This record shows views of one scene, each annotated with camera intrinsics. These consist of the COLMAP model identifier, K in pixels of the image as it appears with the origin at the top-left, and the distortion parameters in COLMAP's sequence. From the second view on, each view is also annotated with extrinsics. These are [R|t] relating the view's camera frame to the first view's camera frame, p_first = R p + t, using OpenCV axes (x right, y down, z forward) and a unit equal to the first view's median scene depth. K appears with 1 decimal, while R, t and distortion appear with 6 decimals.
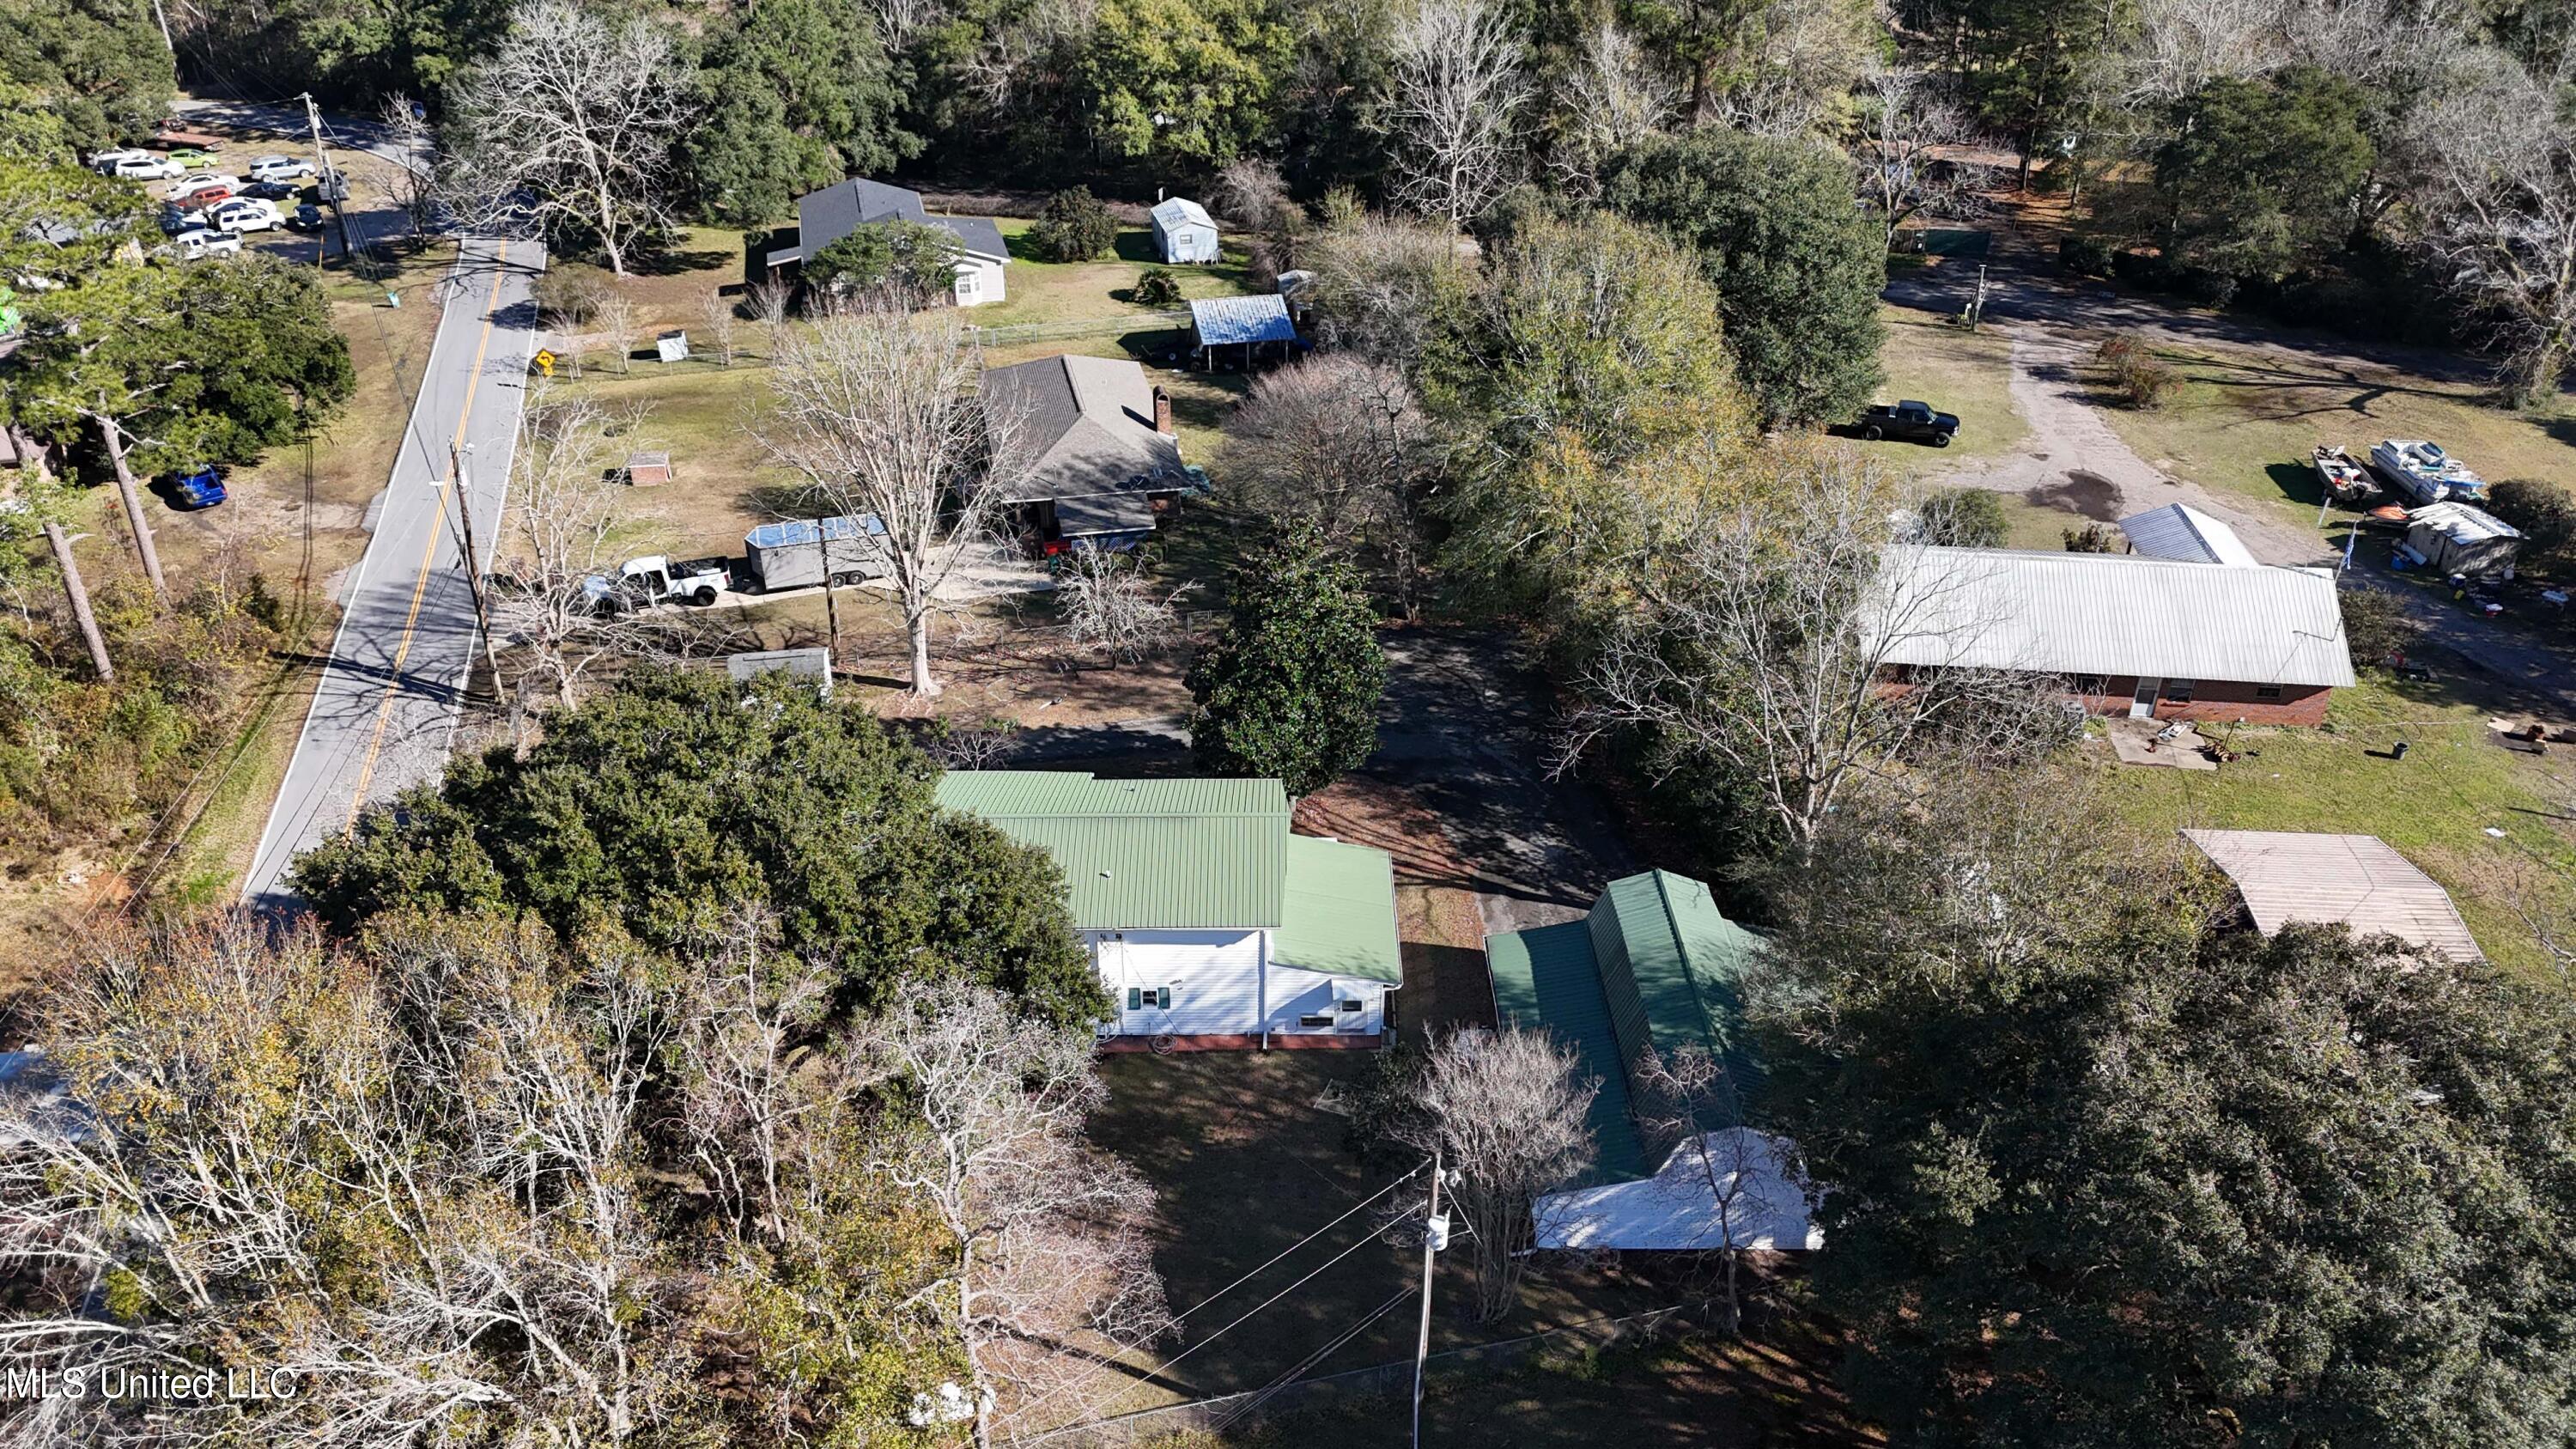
lens RADIAL K [[1875.0, 0, 1287.2], [0, 1875.0, 728.1], [0, 0, 1]] dist [0.051678, -0.014608]
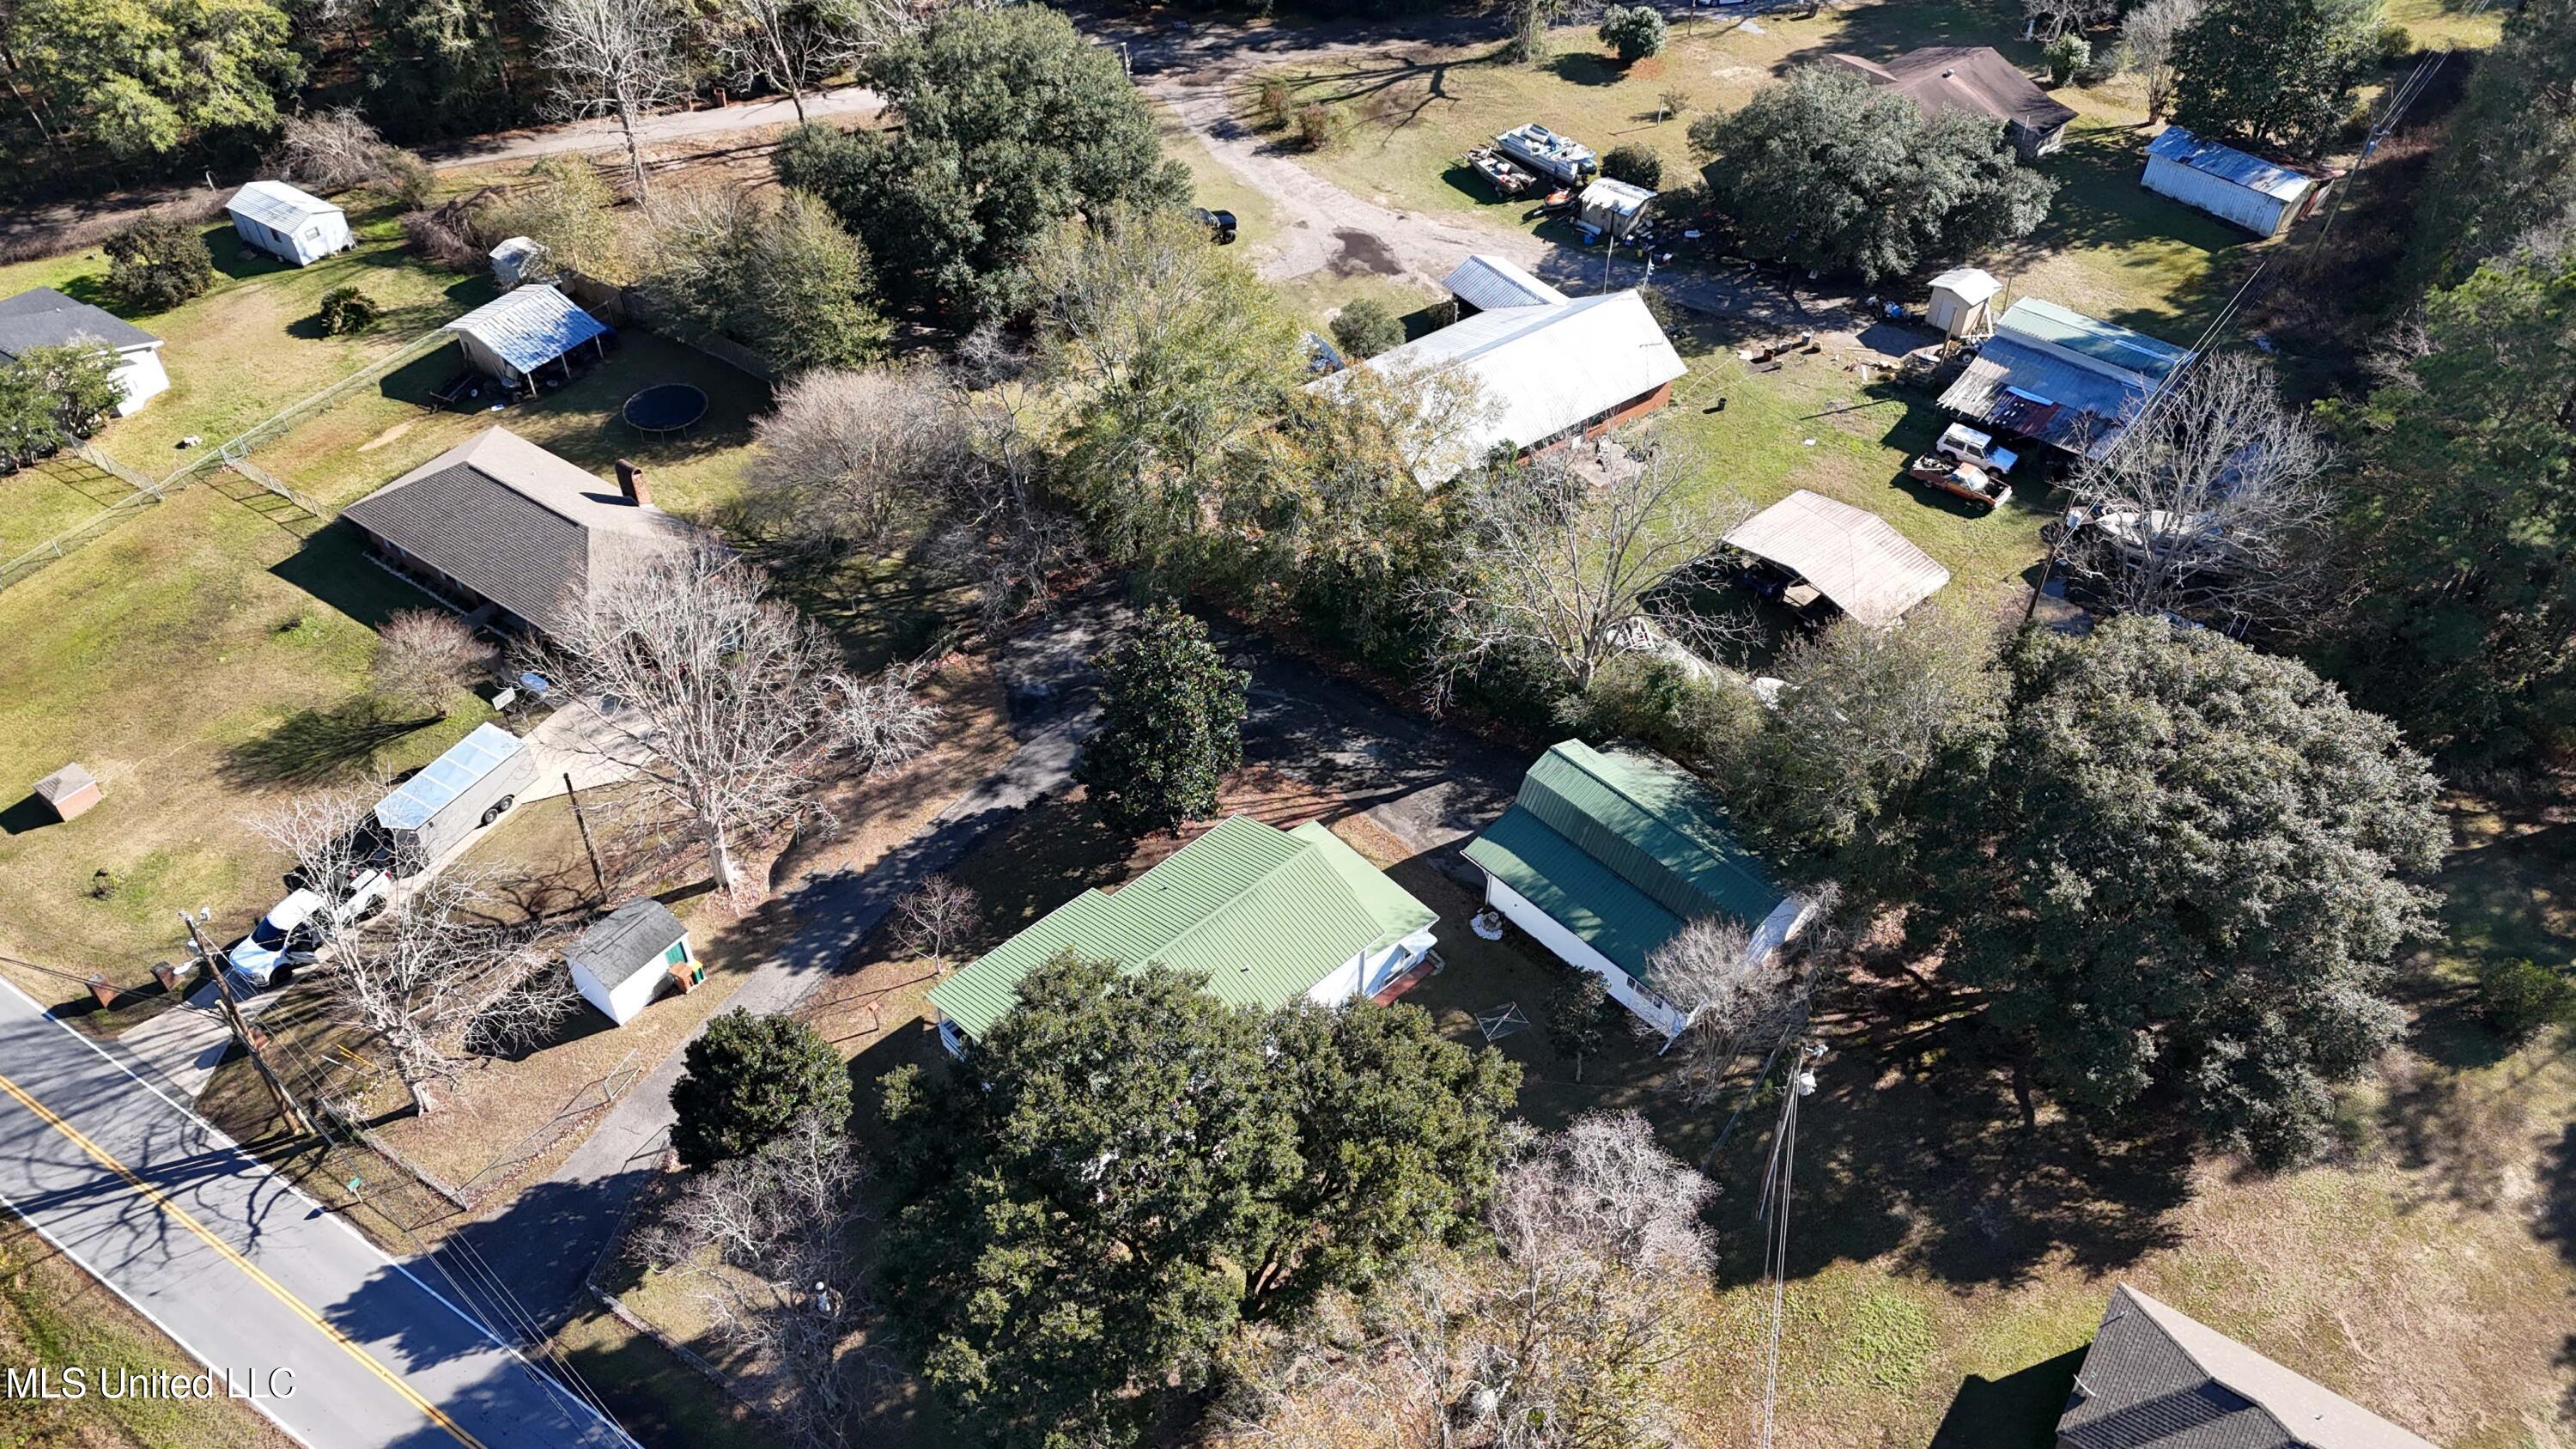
lens RADIAL K [[1875.0, 0, 1294.8], [0, 1875.0, 725.8], [0, 0, 1]] dist [0.051678, -0.014608]
pose [[0.738595, -0.460321, 0.492526, -0.408155], [0.340756, 0.885305, 0.316417, -0.293059], [-0.581690, -0.065873, 0.810739, 0.024231]]
